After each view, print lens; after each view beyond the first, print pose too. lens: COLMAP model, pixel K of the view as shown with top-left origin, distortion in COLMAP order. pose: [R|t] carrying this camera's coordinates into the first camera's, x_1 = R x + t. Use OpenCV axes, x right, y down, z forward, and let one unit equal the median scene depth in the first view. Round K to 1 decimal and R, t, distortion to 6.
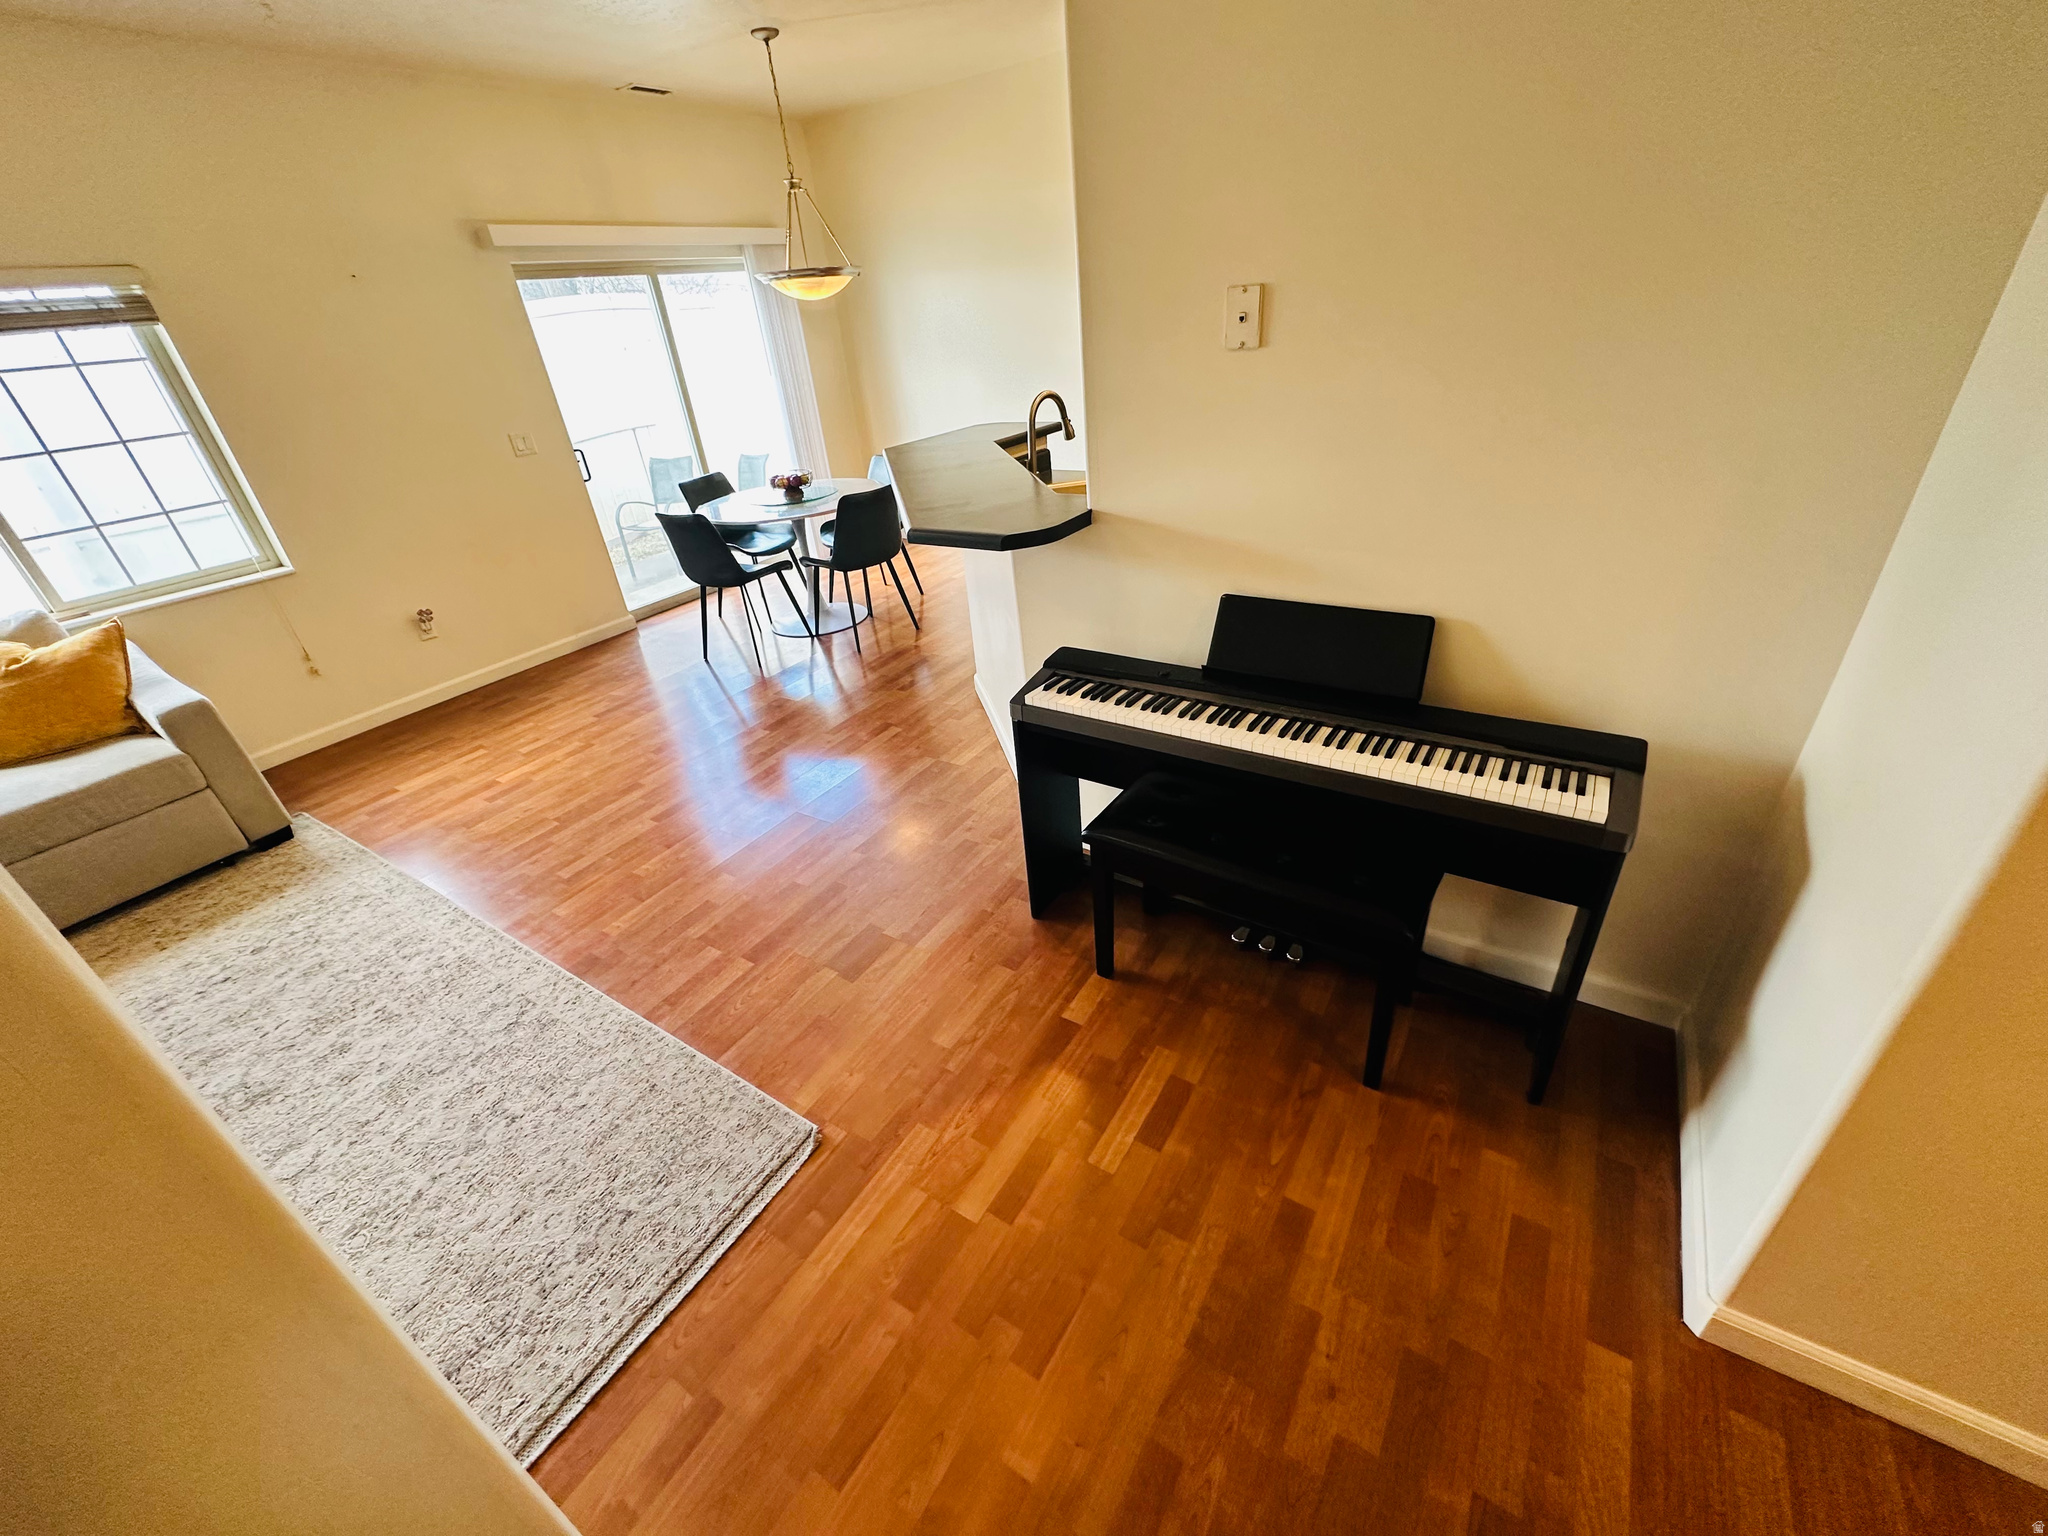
lens RADIAL K [[816.0, 0, 1047.6], [0, 816.0, 766.0], [0, 0, 1]] dist [-0.026819, -0.000017]
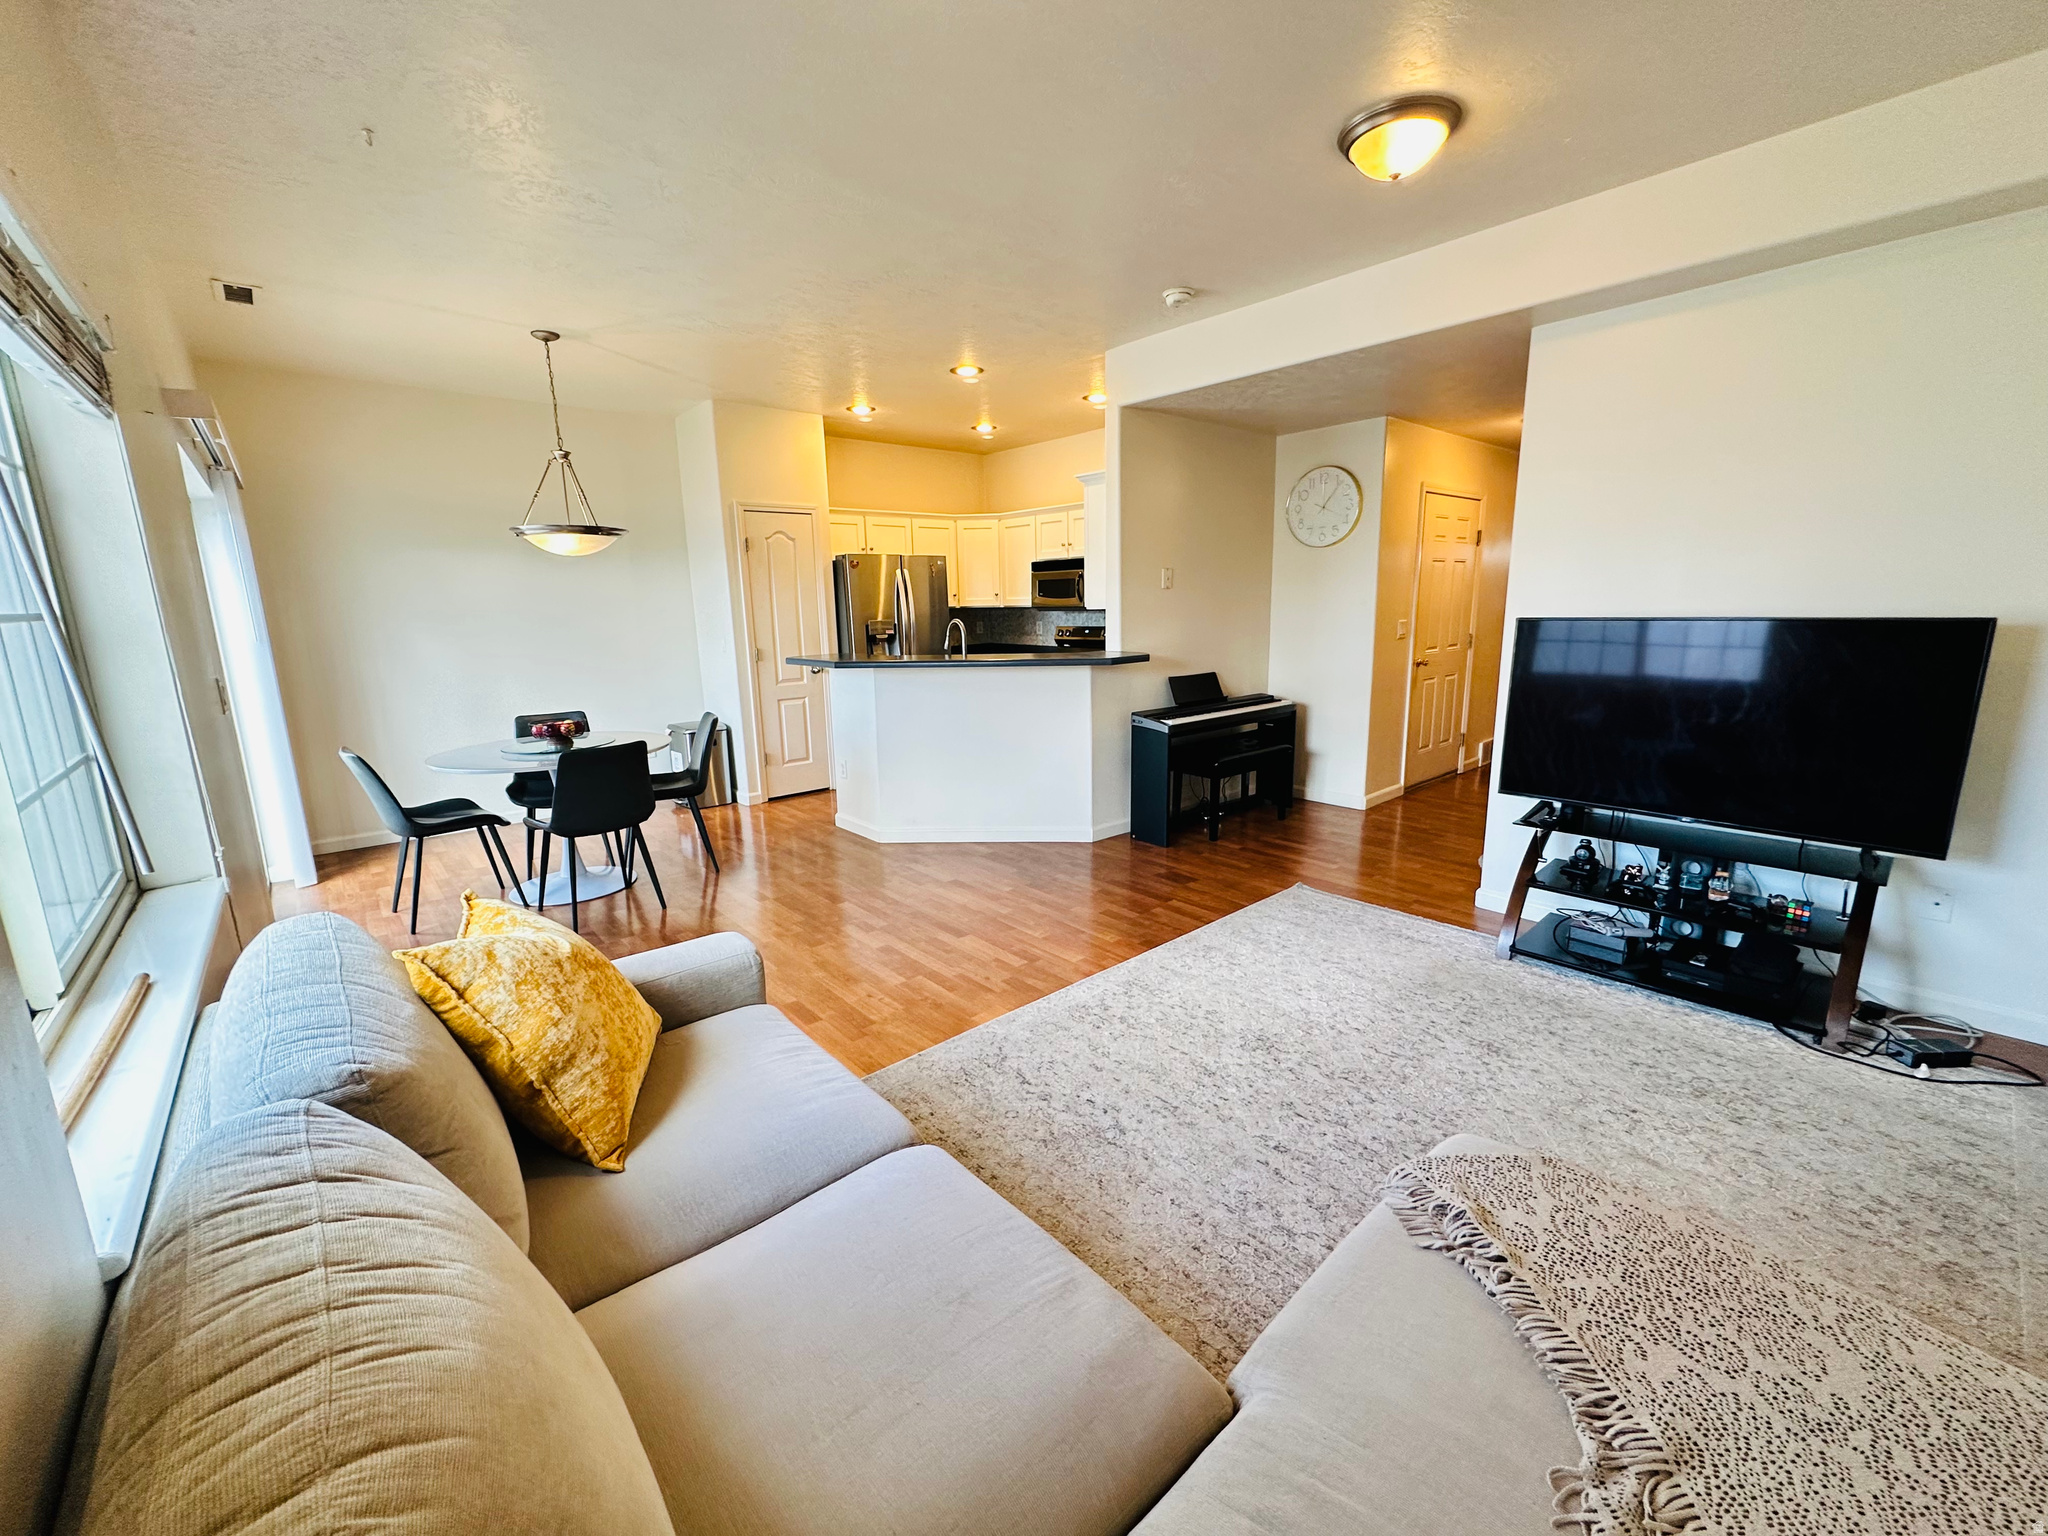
lens RADIAL K [[810.1, 0, 1018.3], [0, 810.1, 768.7], [0, 0, 1]] dist [-0.002316, -0.000182]
pose [[0.296912, -0.119549, 0.947392, -2.585684], [0.480798, 0.875912, -0.040153, -0.095724], [-0.825031, 0.467426, 0.317547, 0.795010]]
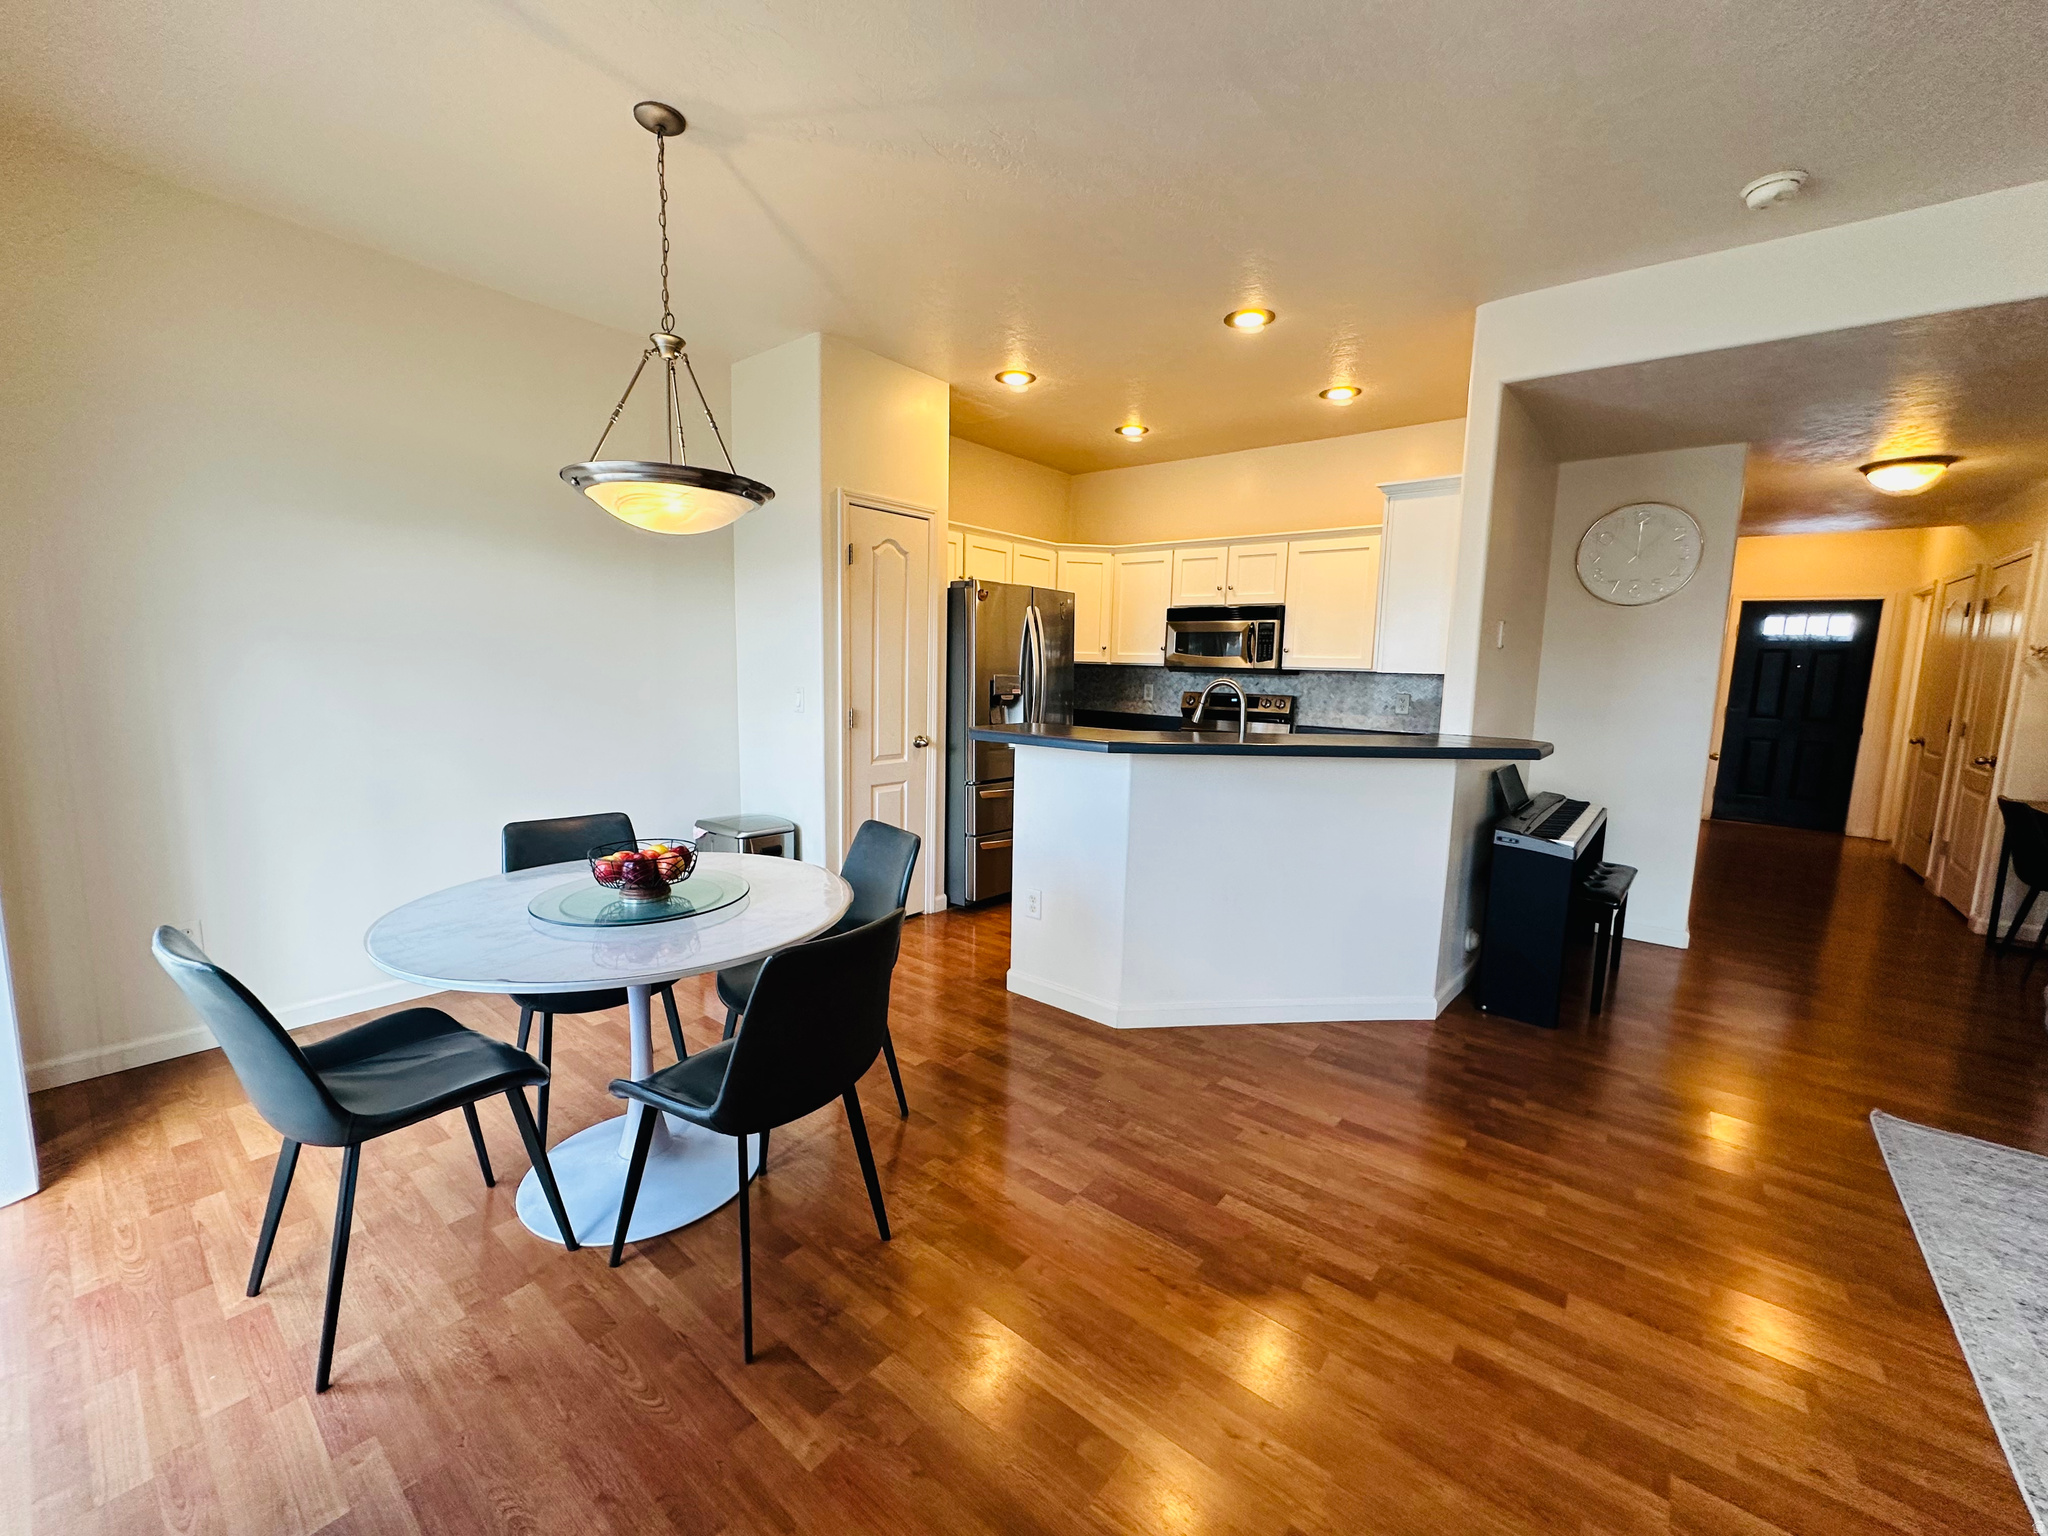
lens RADIAL K [[810.1, 0, 1018.3], [0, 810.1, 768.7], [0, 0, 1]] dist [-0.002316, -0.000182]
pose [[0.125814, -0.045660, 0.991003, -1.861043], [0.471645, 0.881578, -0.019260, -0.755632], [-0.872767, 0.469824, 0.132450, 1.858704]]
